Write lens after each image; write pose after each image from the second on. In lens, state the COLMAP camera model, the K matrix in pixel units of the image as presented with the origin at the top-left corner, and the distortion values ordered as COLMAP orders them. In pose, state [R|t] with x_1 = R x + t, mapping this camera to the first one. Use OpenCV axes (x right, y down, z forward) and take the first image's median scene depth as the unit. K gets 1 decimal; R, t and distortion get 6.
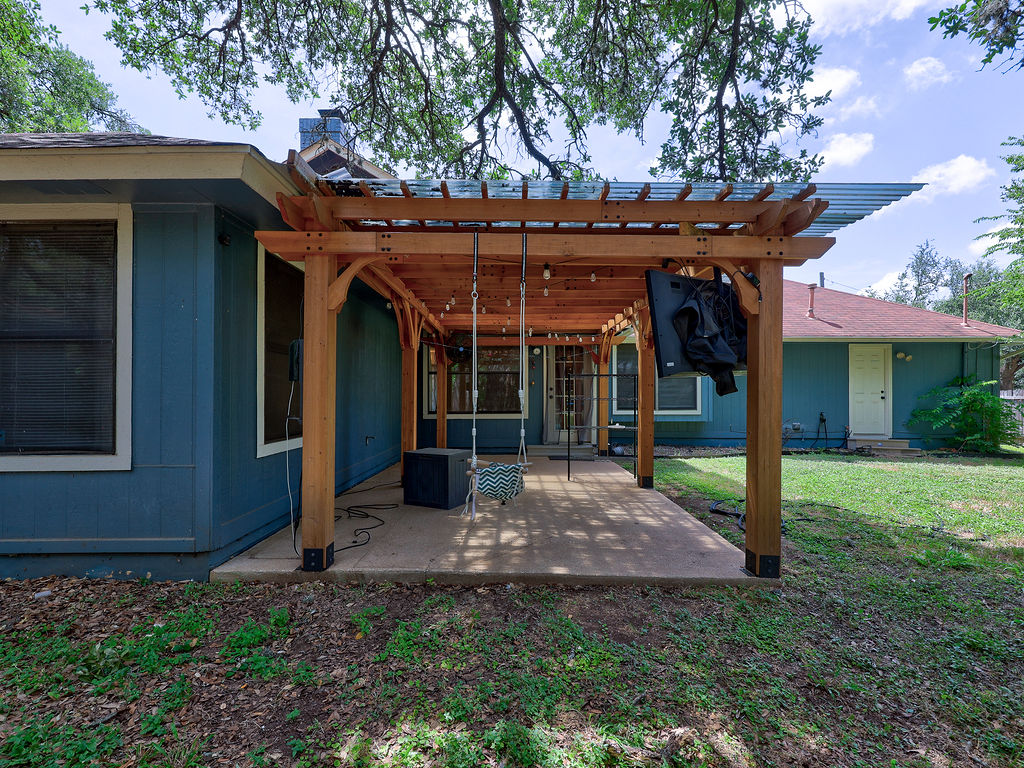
lens RADIAL K [[463.1, 0, 512.1], [0, 463.1, 386.4], [0, 0, 1]] dist [0.003293, 0.000560]
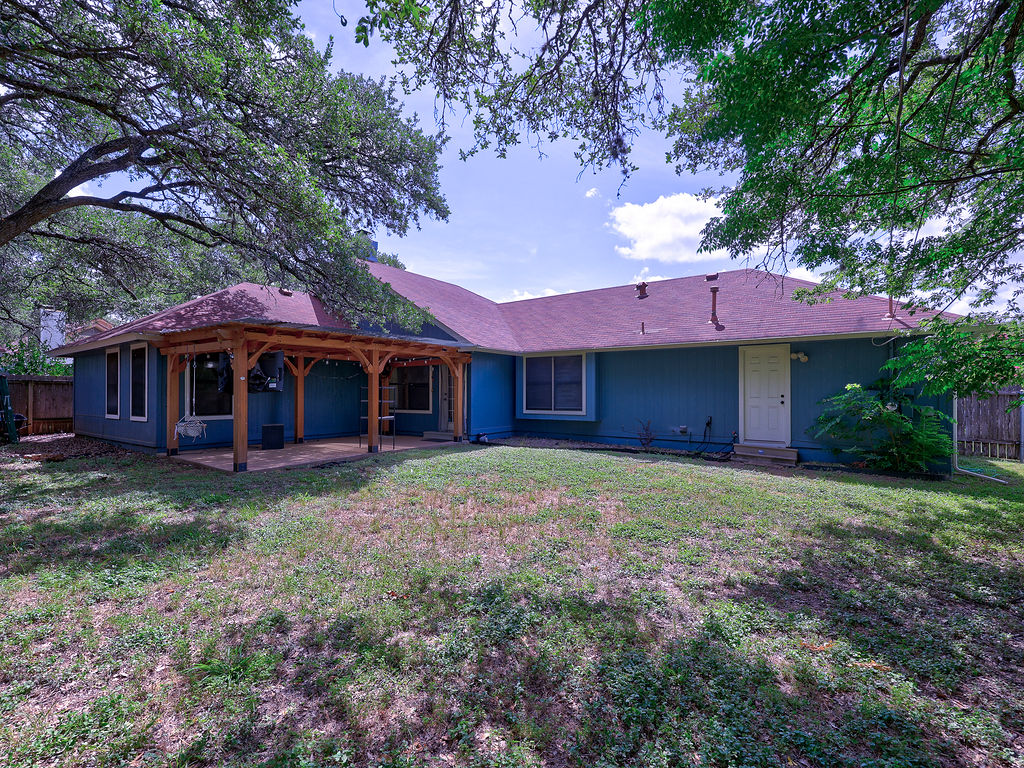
lens RADIAL K [[463.1, 0, 512.1], [0, 463.1, 386.4], [0, 0, 1]] dist [0.003293, 0.000560]
pose [[0.818291, -0.009309, -0.574728, 2.193504], [0.009590, 0.999951, -0.002543, -0.025122], [0.574723, -0.003431, 0.818340, -0.161245]]
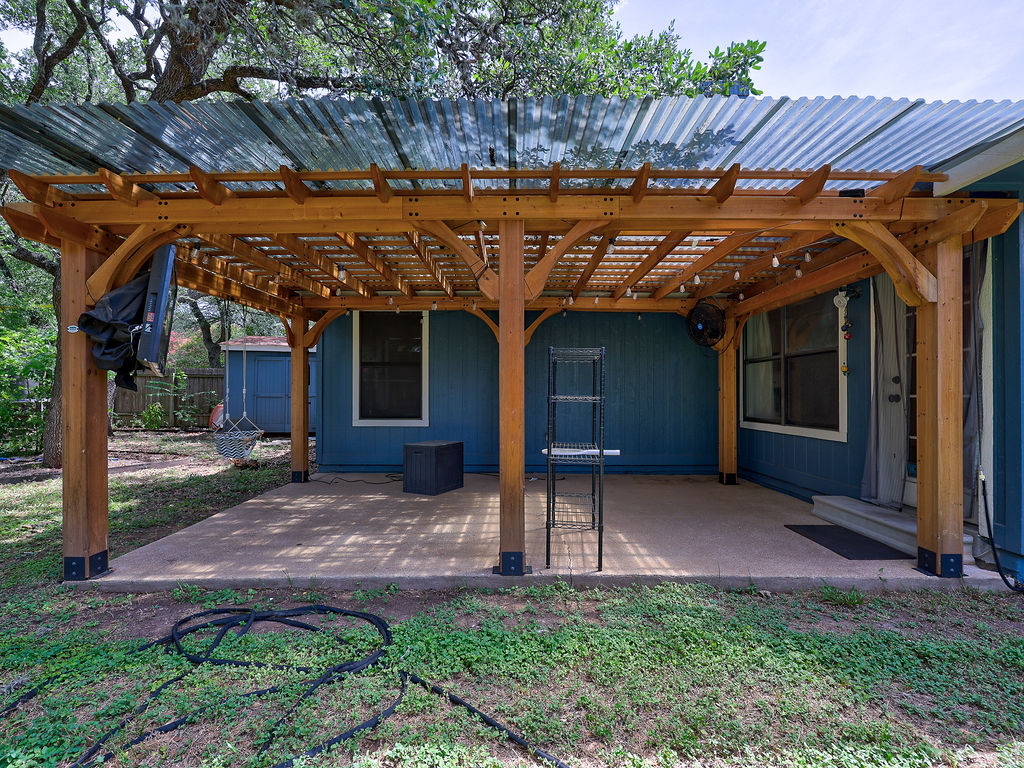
lens RADIAL K [[463.1, 0, 512.1], [0, 463.1, 386.4], [0, 0, 1]] dist [0.003293, 0.000560]
pose [[0.000057, -0.014537, -0.999894, 1.025298], [0.016050, 0.999766, -0.014534, 0.025562], [0.999871, -0.016048, 0.000290, 1.281222]]
